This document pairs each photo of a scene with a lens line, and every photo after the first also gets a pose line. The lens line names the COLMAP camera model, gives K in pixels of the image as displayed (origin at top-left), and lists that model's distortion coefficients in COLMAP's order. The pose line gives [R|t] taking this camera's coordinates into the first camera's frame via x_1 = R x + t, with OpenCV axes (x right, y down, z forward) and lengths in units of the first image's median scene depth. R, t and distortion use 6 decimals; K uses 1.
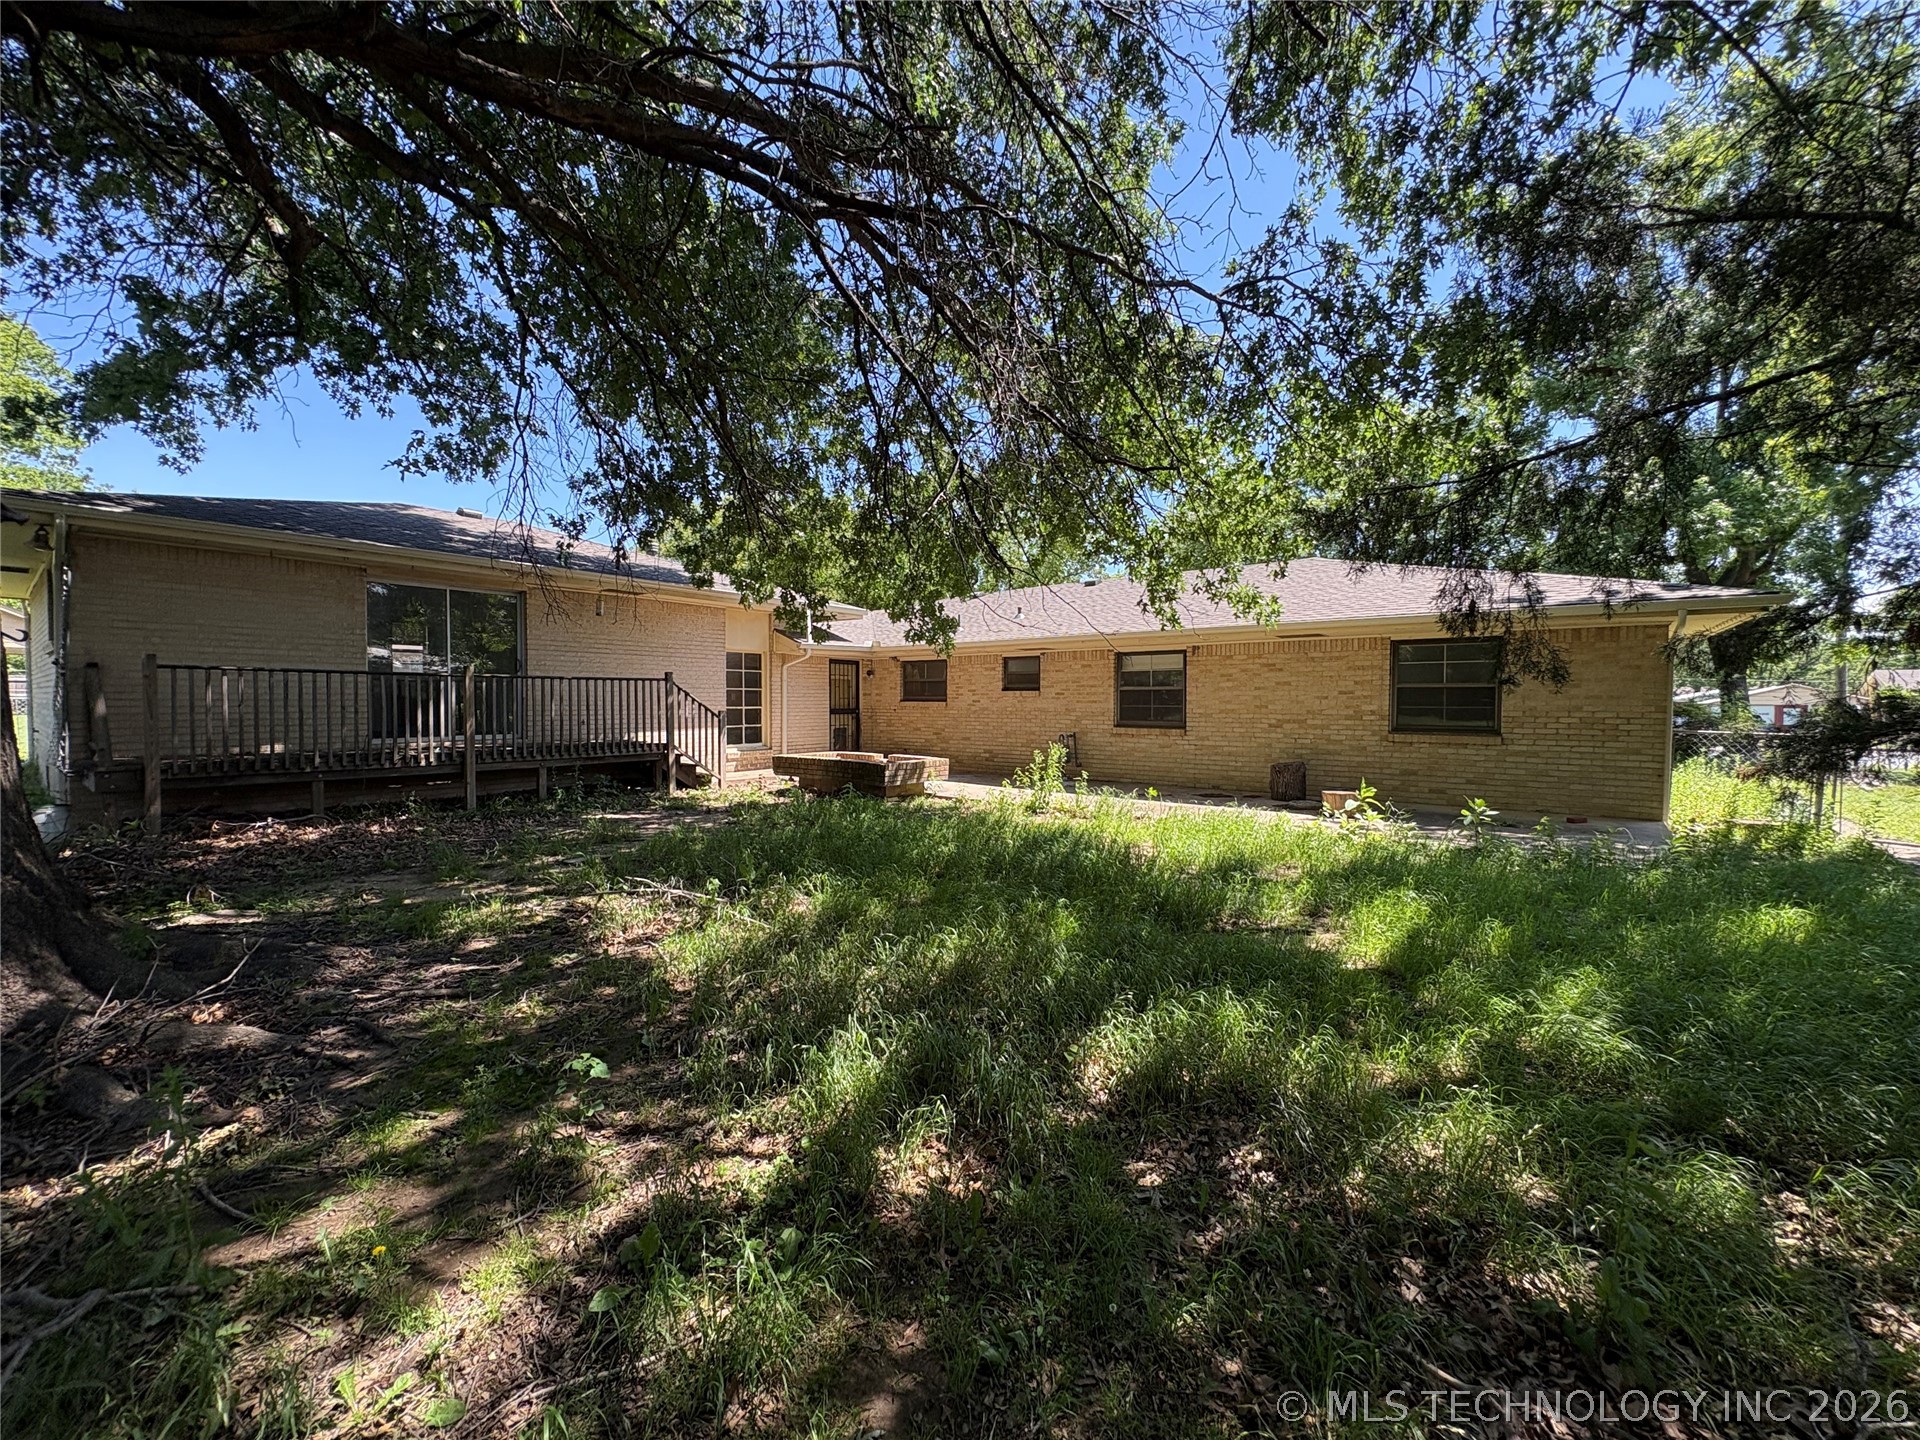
lens RADIAL K [[767.2, 0, 963.7], [0, 767.2, 717.3], [0, 0, 1]] dist [-0.001311, -0.000027]
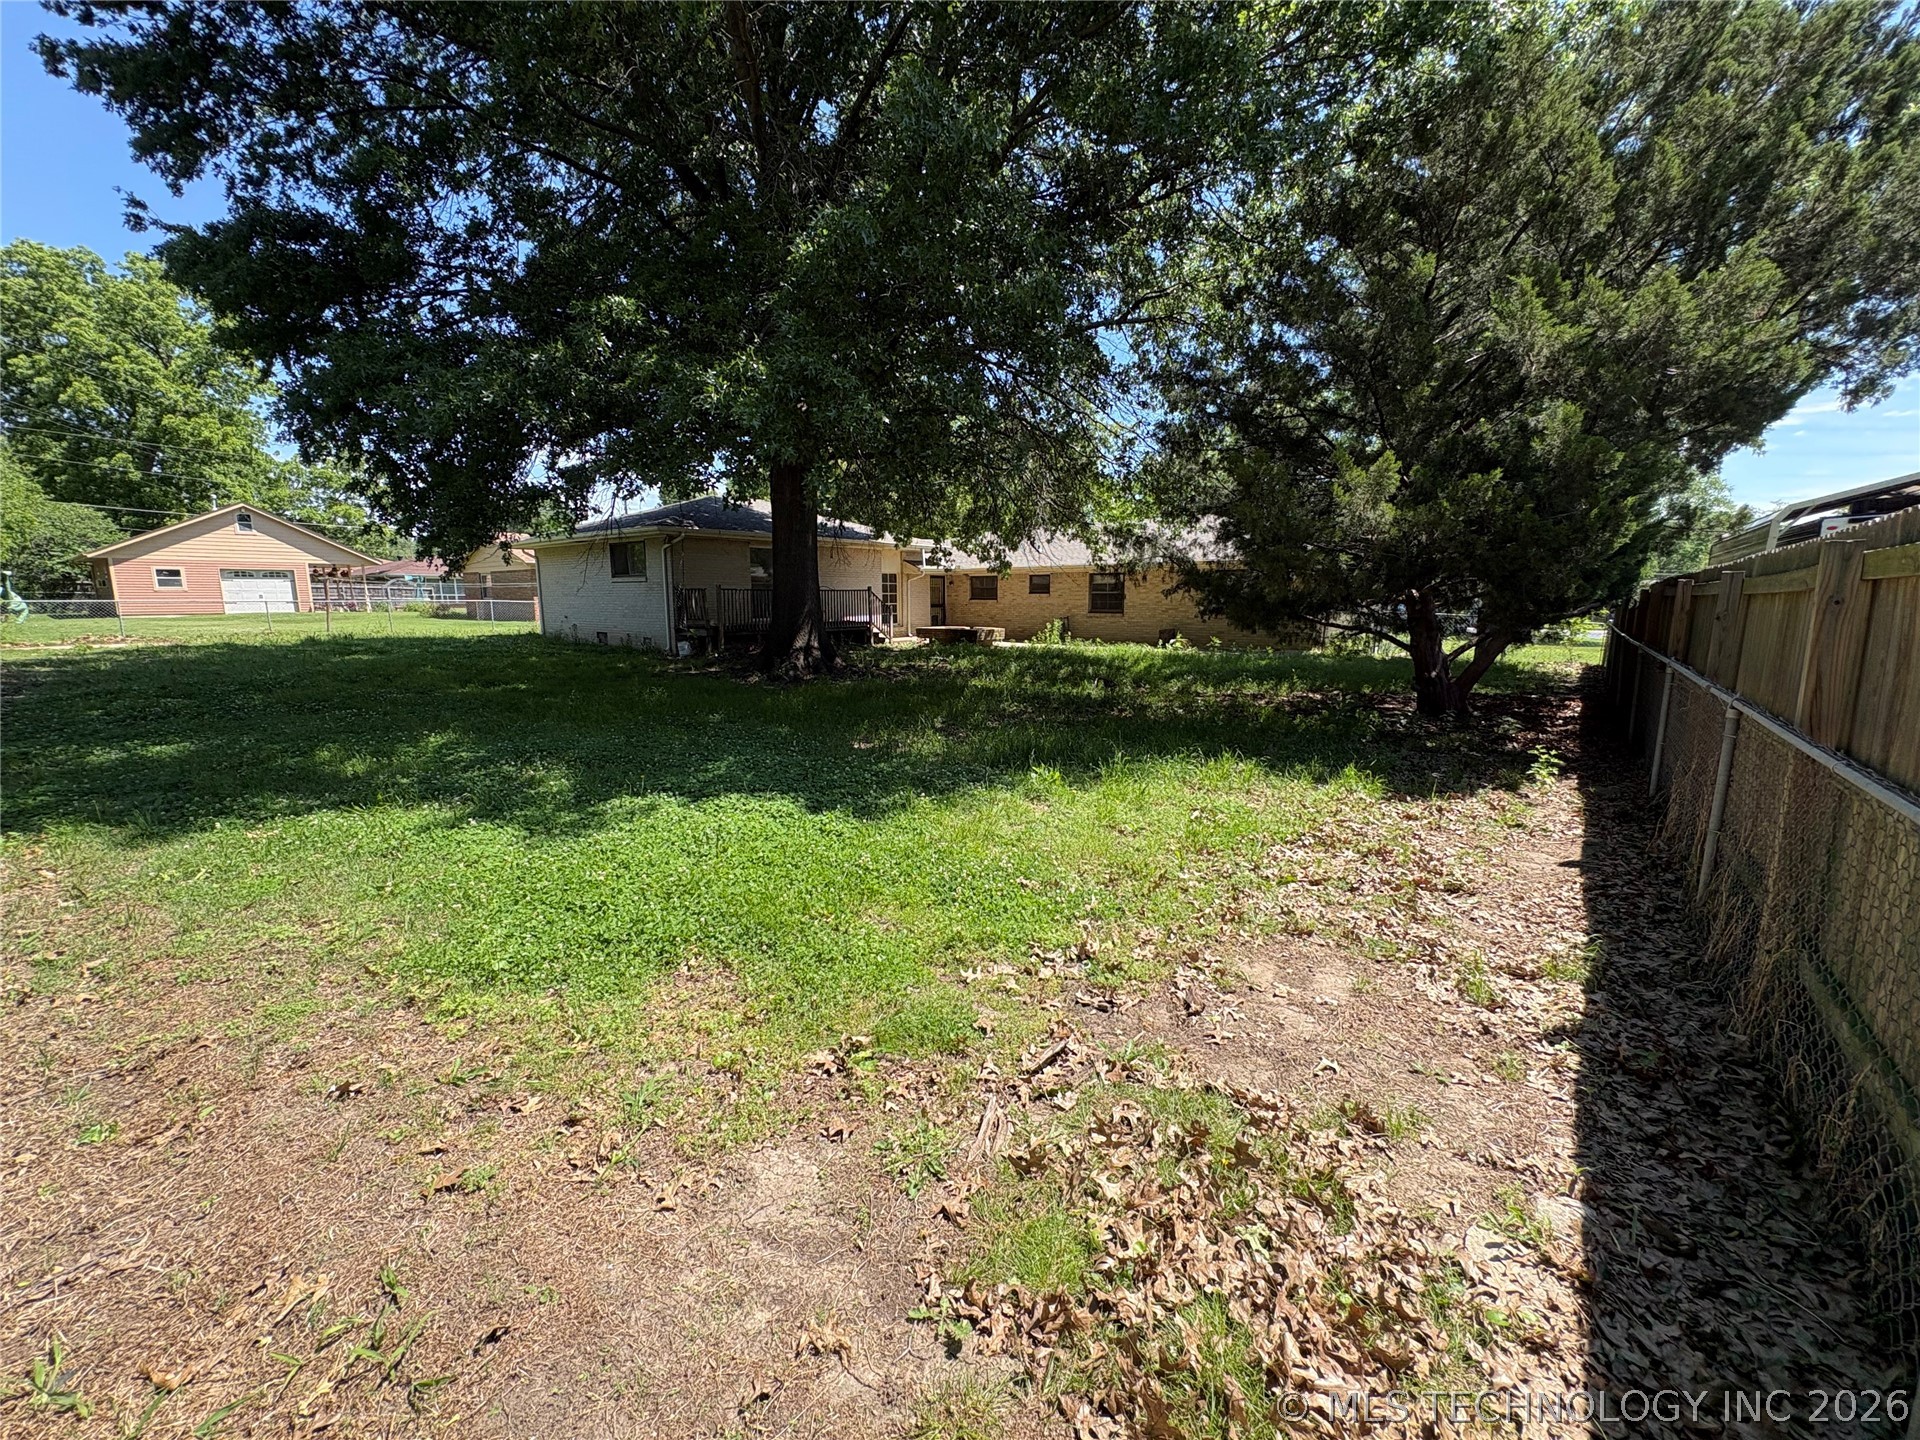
lens RADIAL K [[767.2, 0, 963.7], [0, 767.2, 717.3], [0, 0, 1]] dist [-0.001311, -0.000027]
pose [[0.999908, -0.005439, -0.012398, -0.103114], [0.007076, 0.990678, 0.136044, 0.009889], [0.011543, -0.136119, 0.990625, -1.037279]]
